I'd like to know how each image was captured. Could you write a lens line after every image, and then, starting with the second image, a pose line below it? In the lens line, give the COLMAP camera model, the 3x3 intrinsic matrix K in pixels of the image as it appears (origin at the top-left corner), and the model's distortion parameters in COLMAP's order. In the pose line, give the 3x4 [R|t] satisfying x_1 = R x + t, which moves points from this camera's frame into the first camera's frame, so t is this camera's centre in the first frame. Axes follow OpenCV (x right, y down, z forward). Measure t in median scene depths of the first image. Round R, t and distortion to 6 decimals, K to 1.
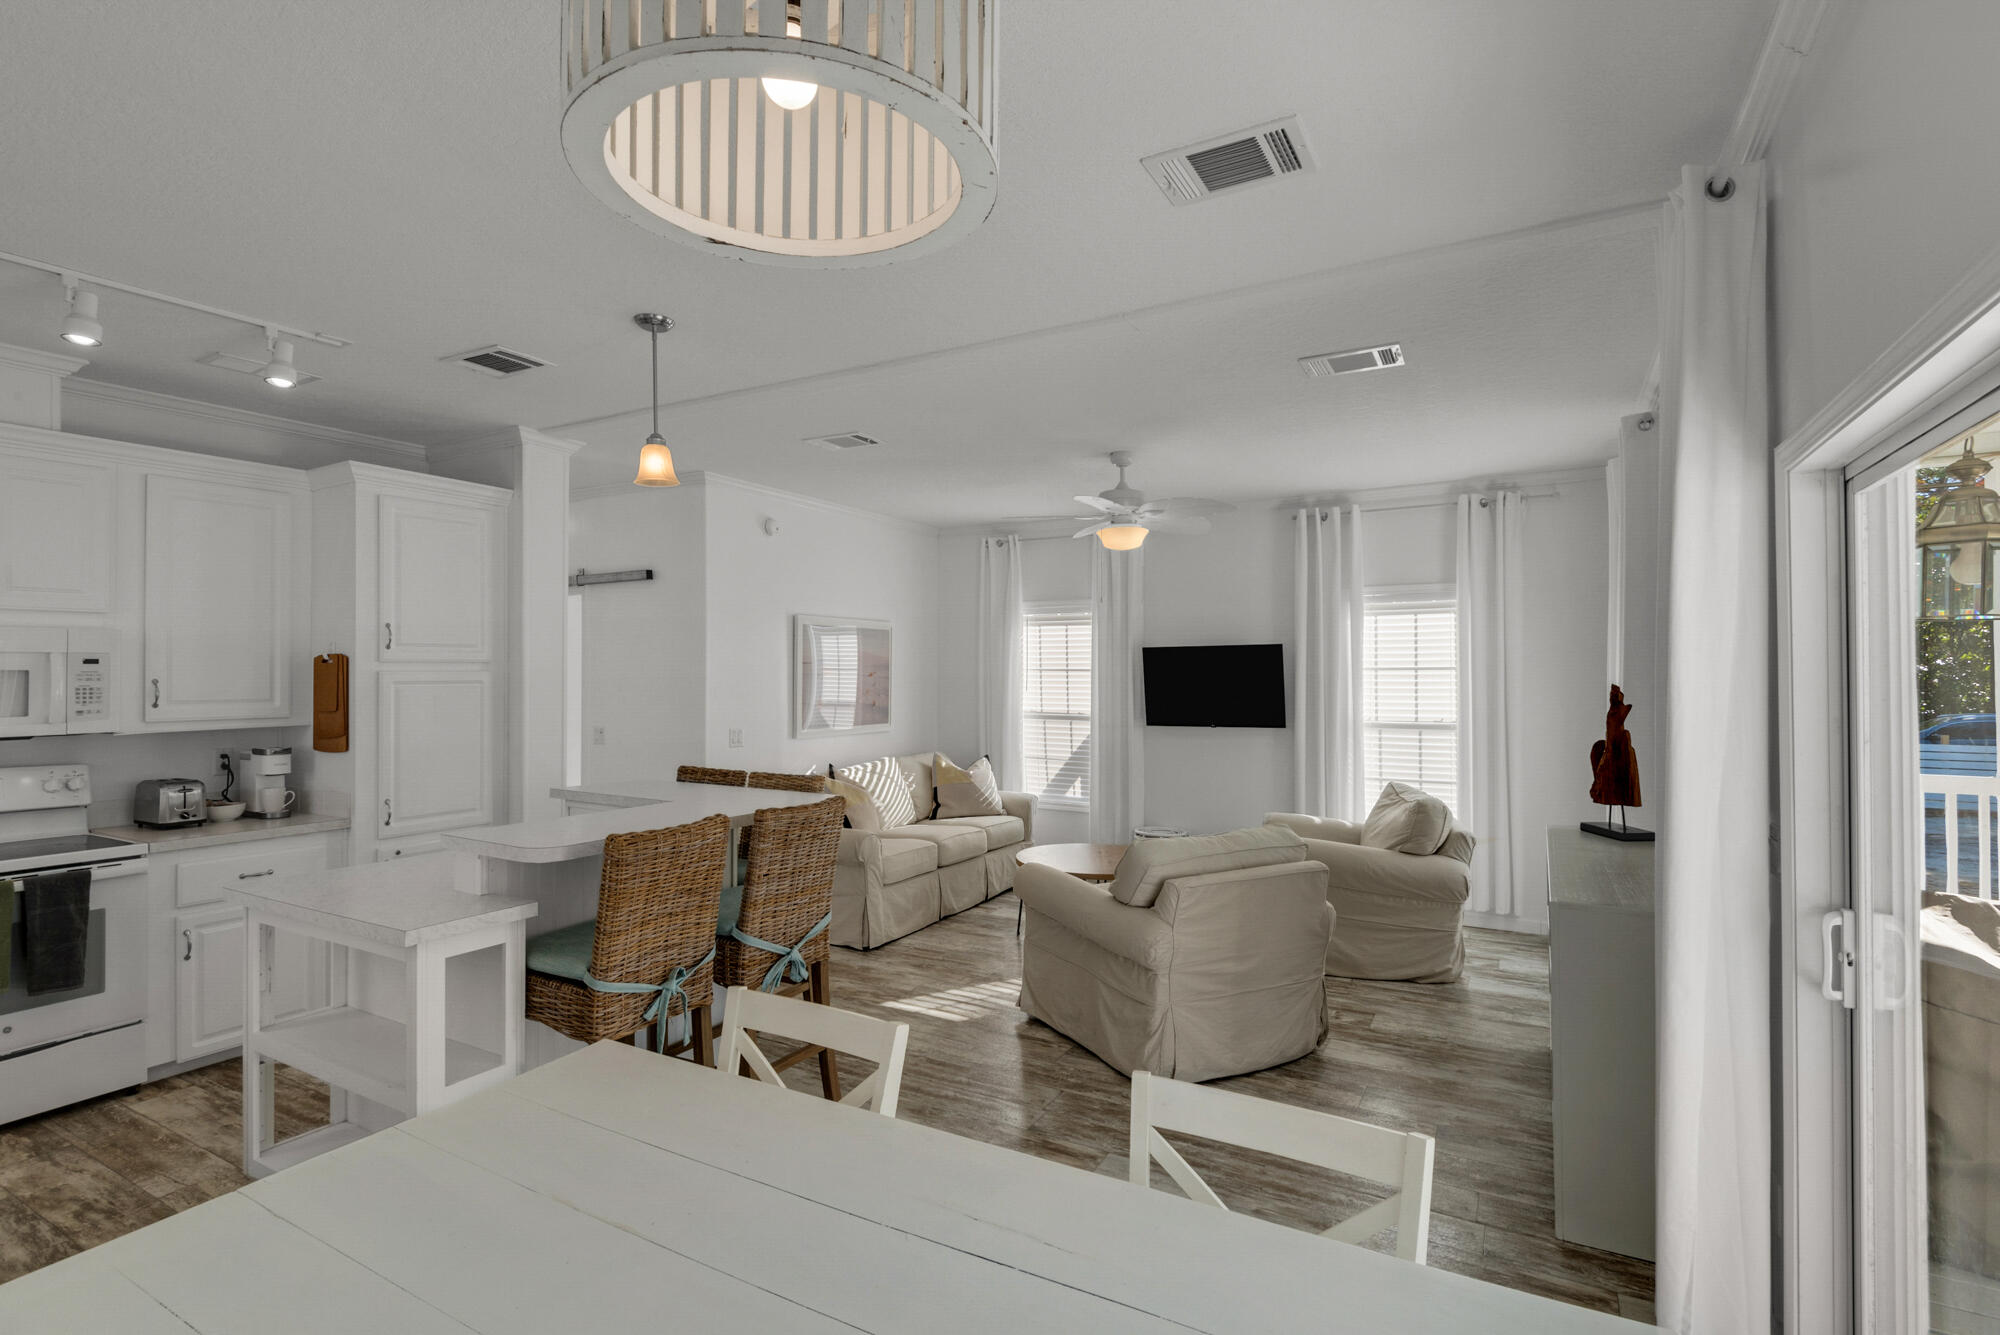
lens RADIAL K [[957.4, 0, 1000.0], [0, 957.4, 667.5], [0, 0, 1]] dist [0.009131, -0.000553]
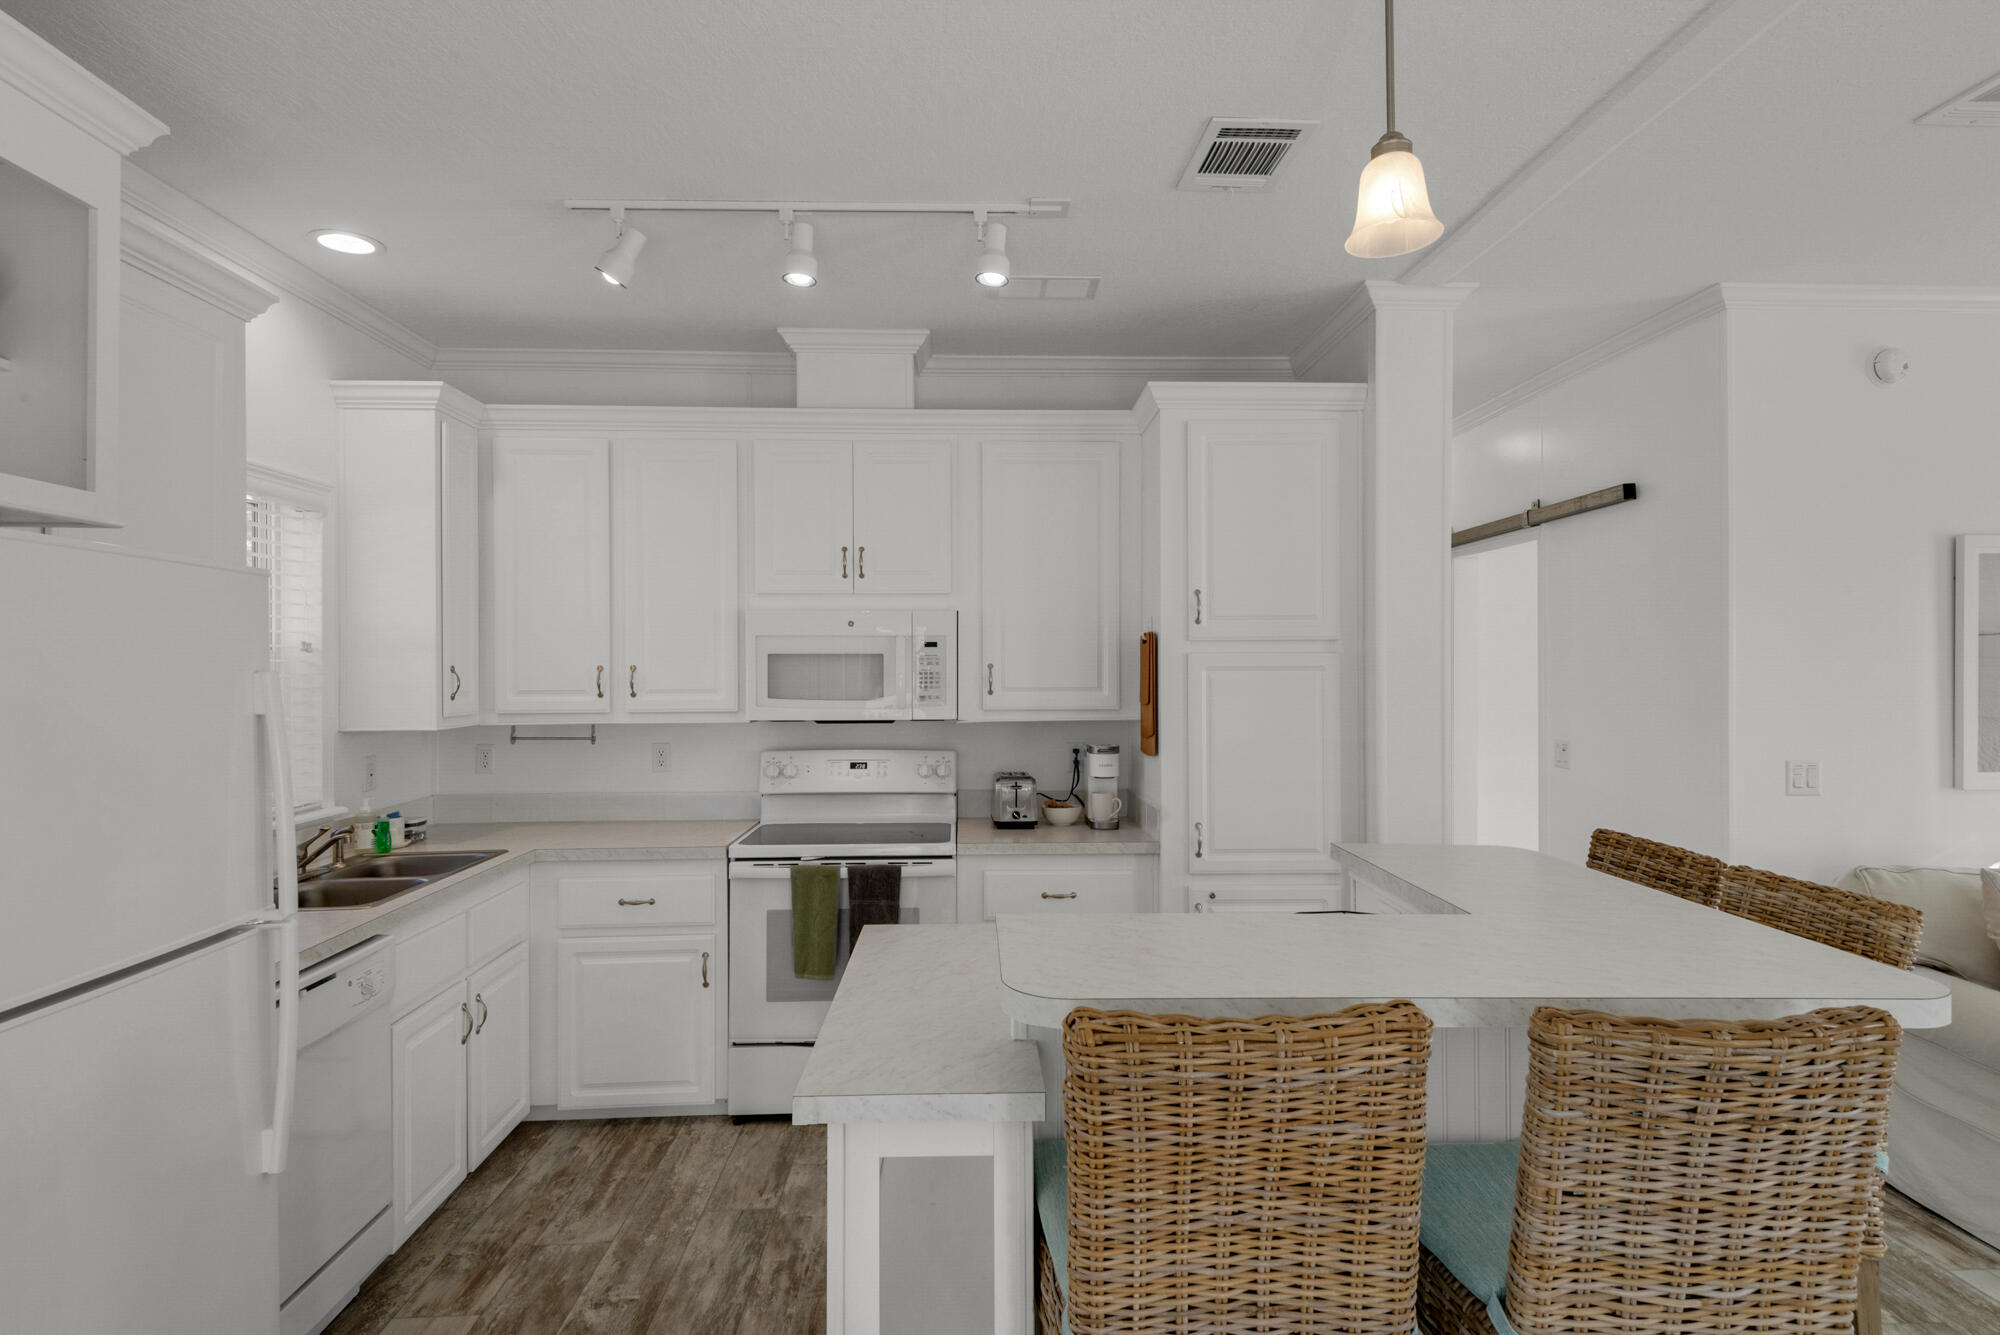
lens RADIAL K [[1063.3, 0, 1000.0], [0, 1063.3, 667.5], [0, 0, 1]] dist [0.038177, -0.026687]
pose [[0.534521, -0.000657, -0.845155, -0.013674], [0.005329, 0.999982, 0.002593, 0.012812], [0.845138, -0.005890, 0.534515, 0.450459]]
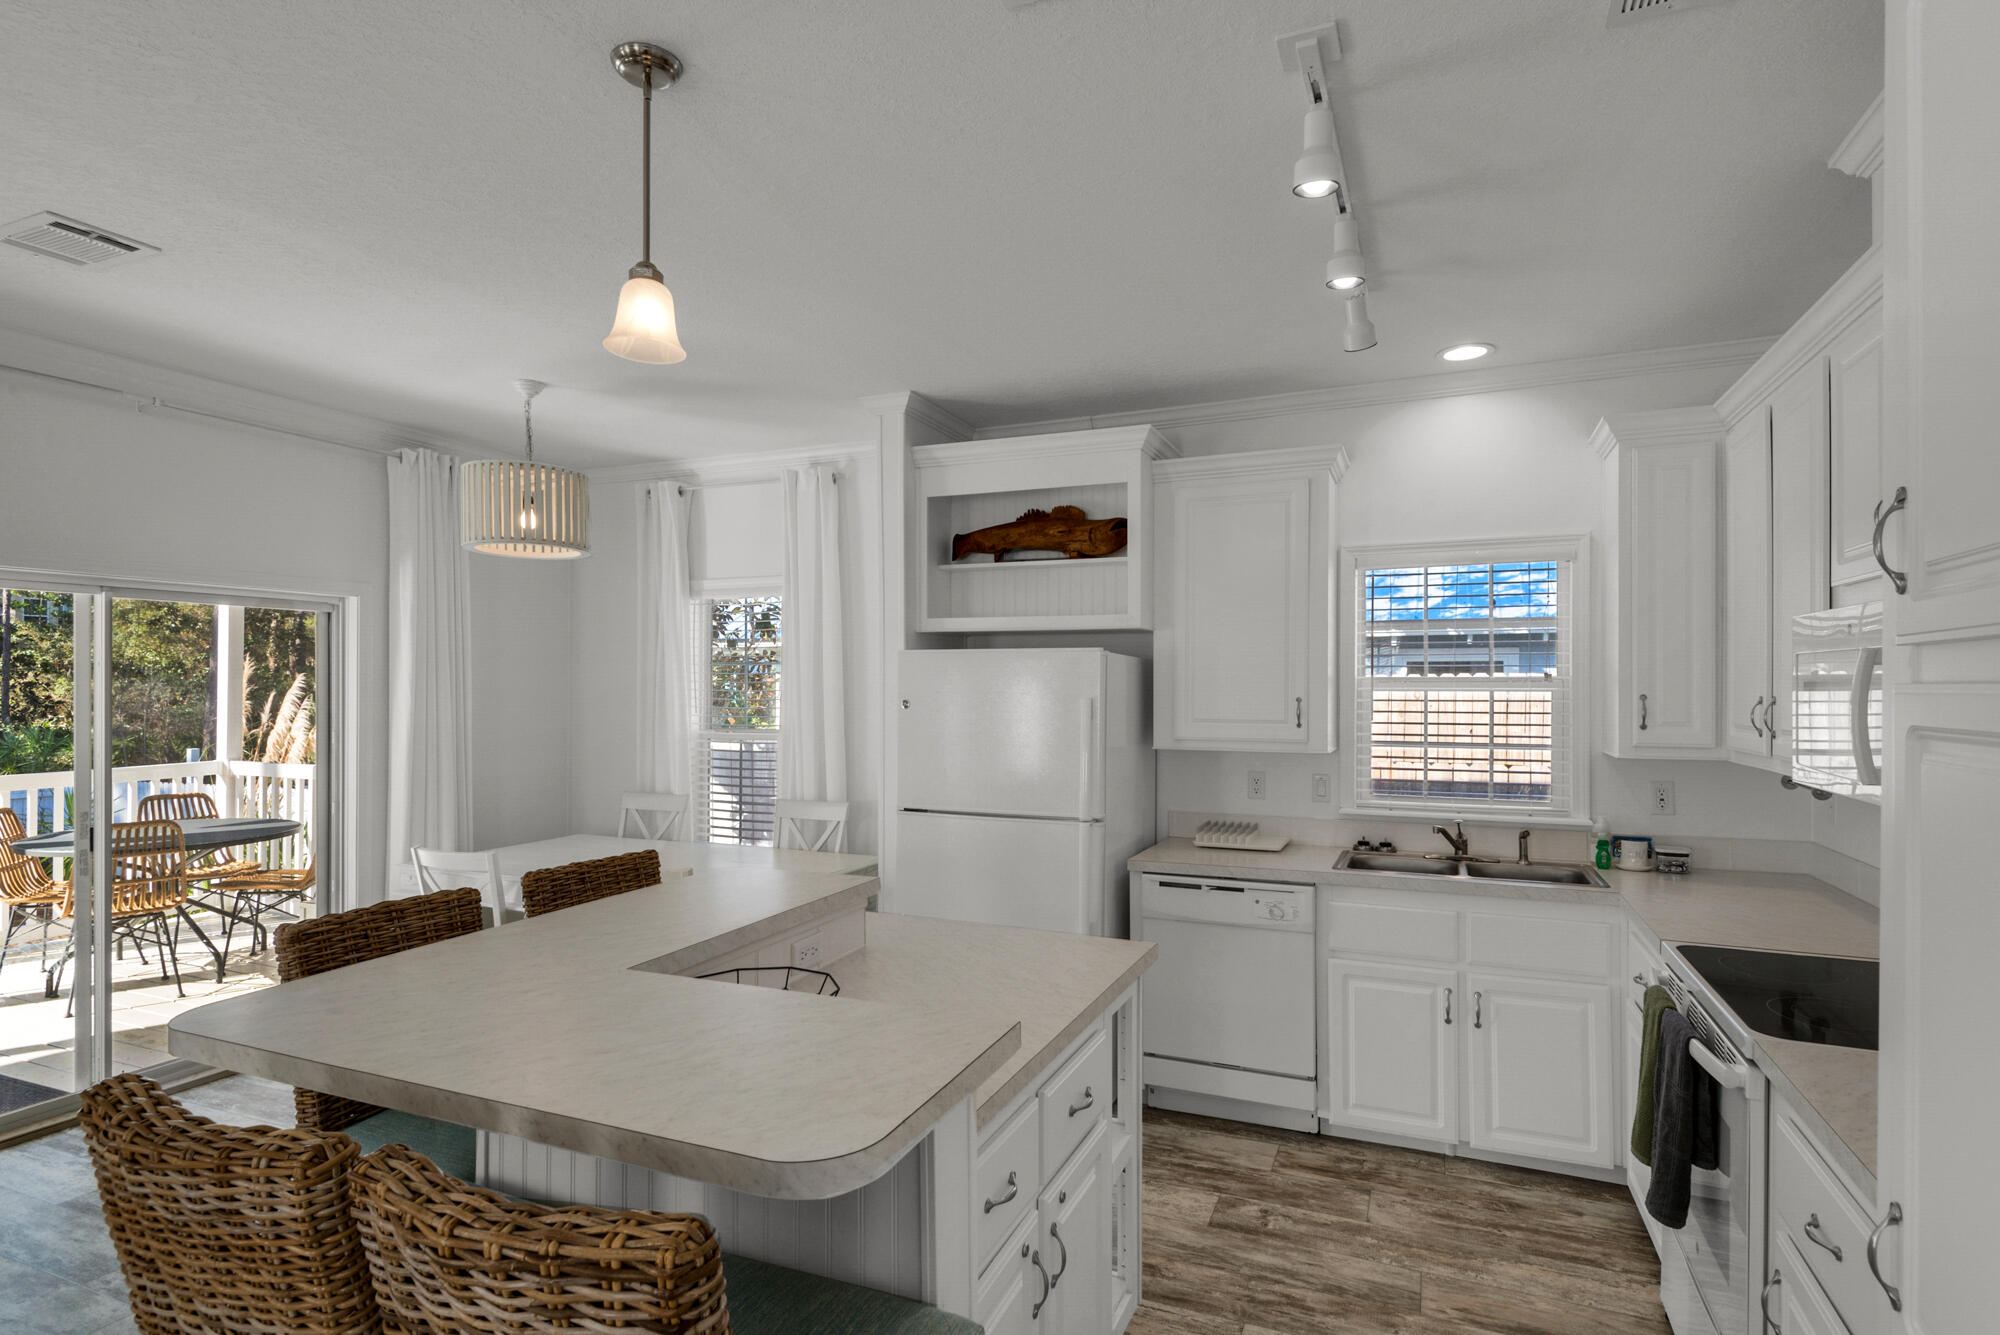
lens RADIAL K [[1005.7, 0, 1021.9], [0, 1005.7, 674.5], [0, 0, 1]] dist [0.031273, -0.022124]
pose [[-0.991555, 0.000544, -0.129687, -0.406822], [0.001938, 0.999942, -0.010624, 0.002399], [0.129673, -0.010785, -0.991498, 1.313650]]
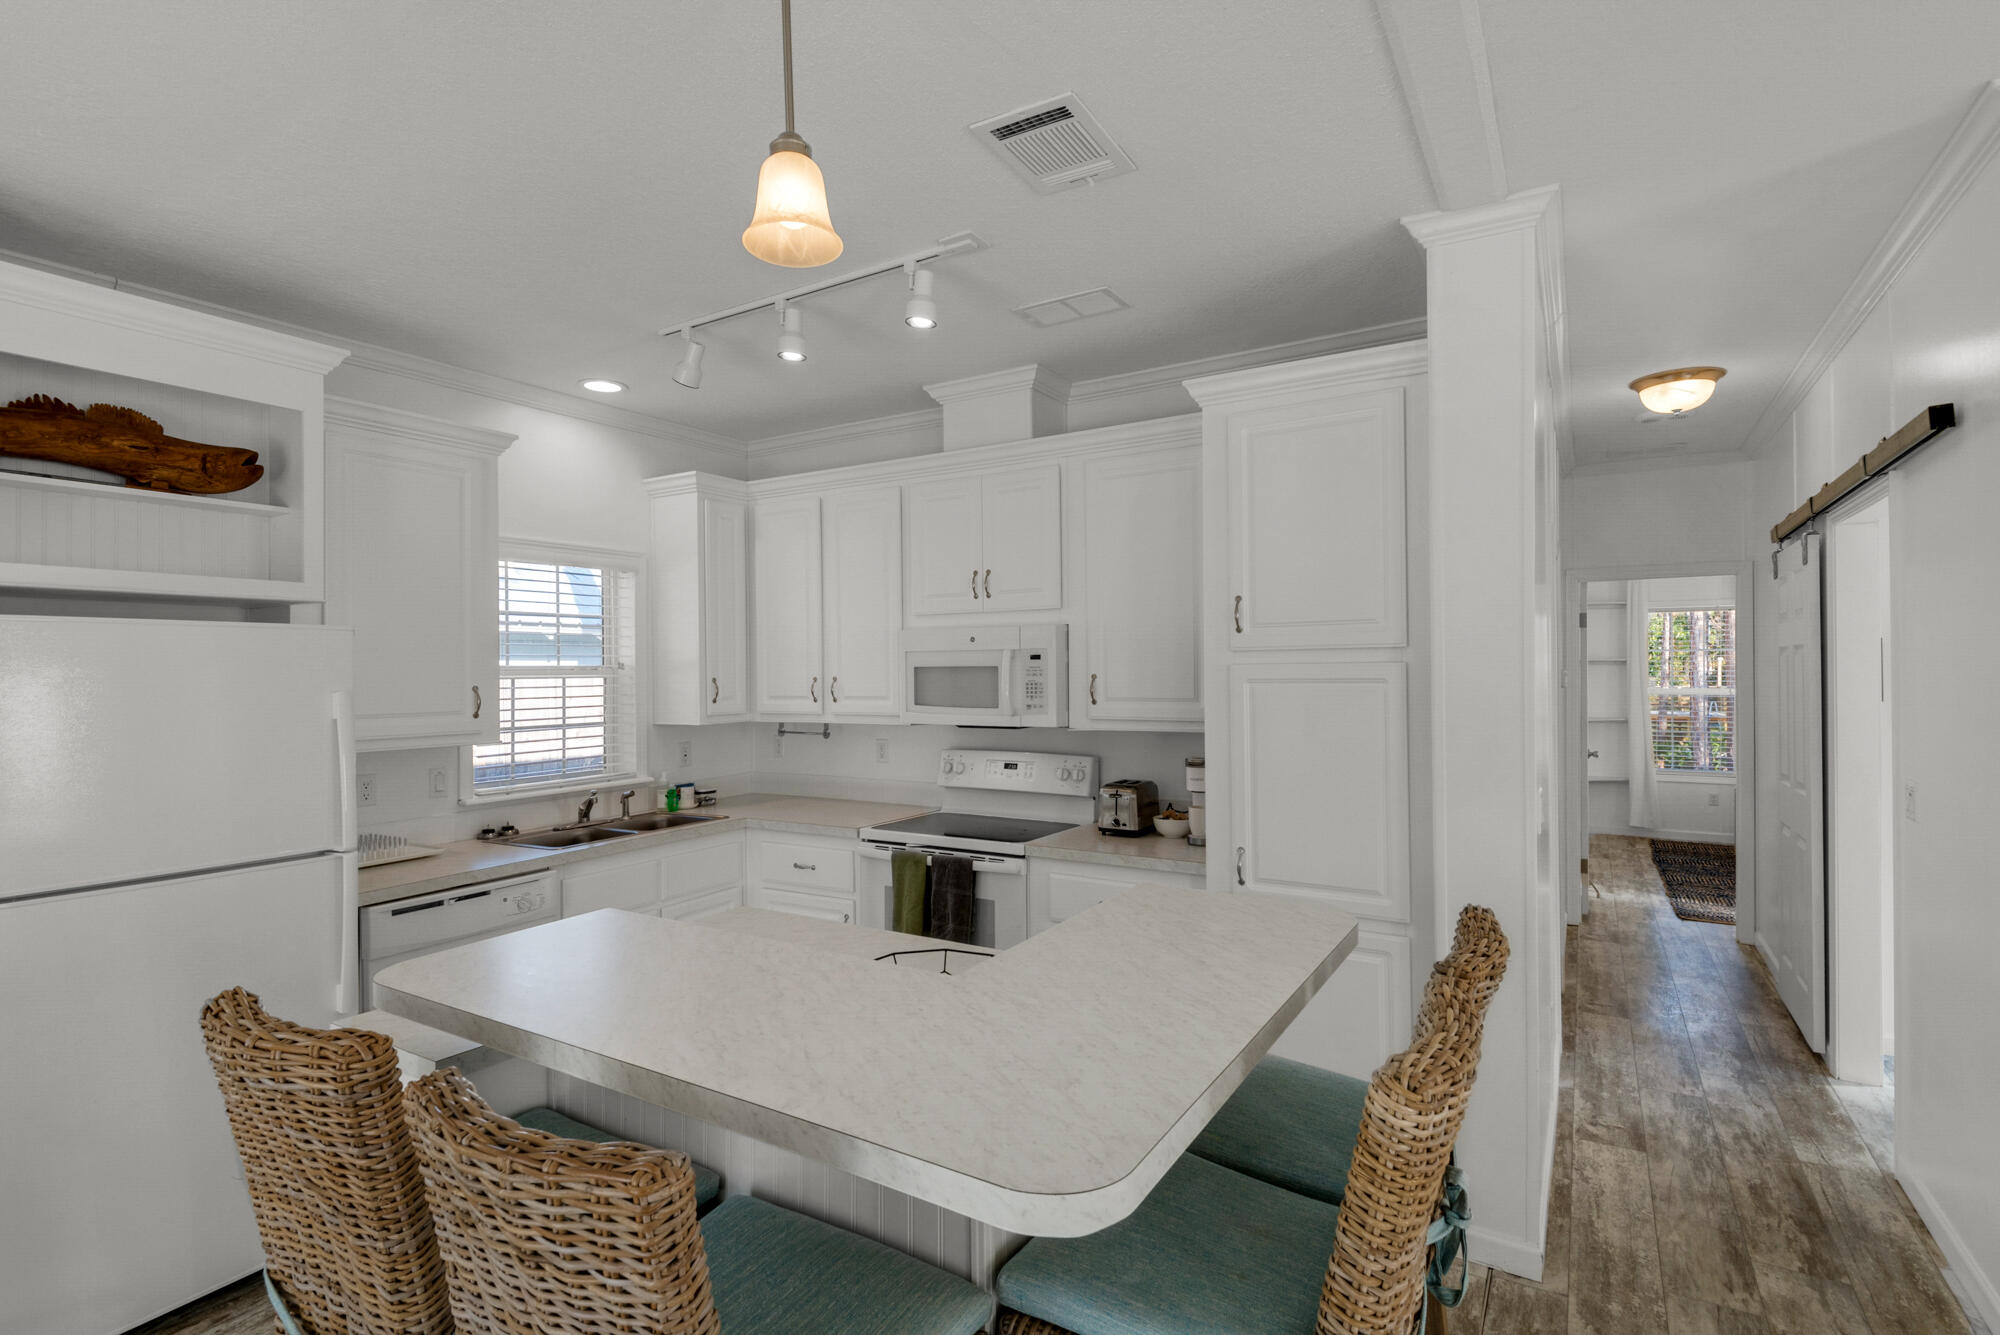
lens RADIAL K [[957.4, 0, 1000.0], [0, 957.4, 667.5], [0, 0, 1]] dist [0.009131, -0.000553]
pose [[-0.019871, -0.000346, -0.999802, 0.067756], [0.013952, 0.999902, -0.000623, 0.004531], [0.999705, -0.013962, -0.019864, 0.895214]]
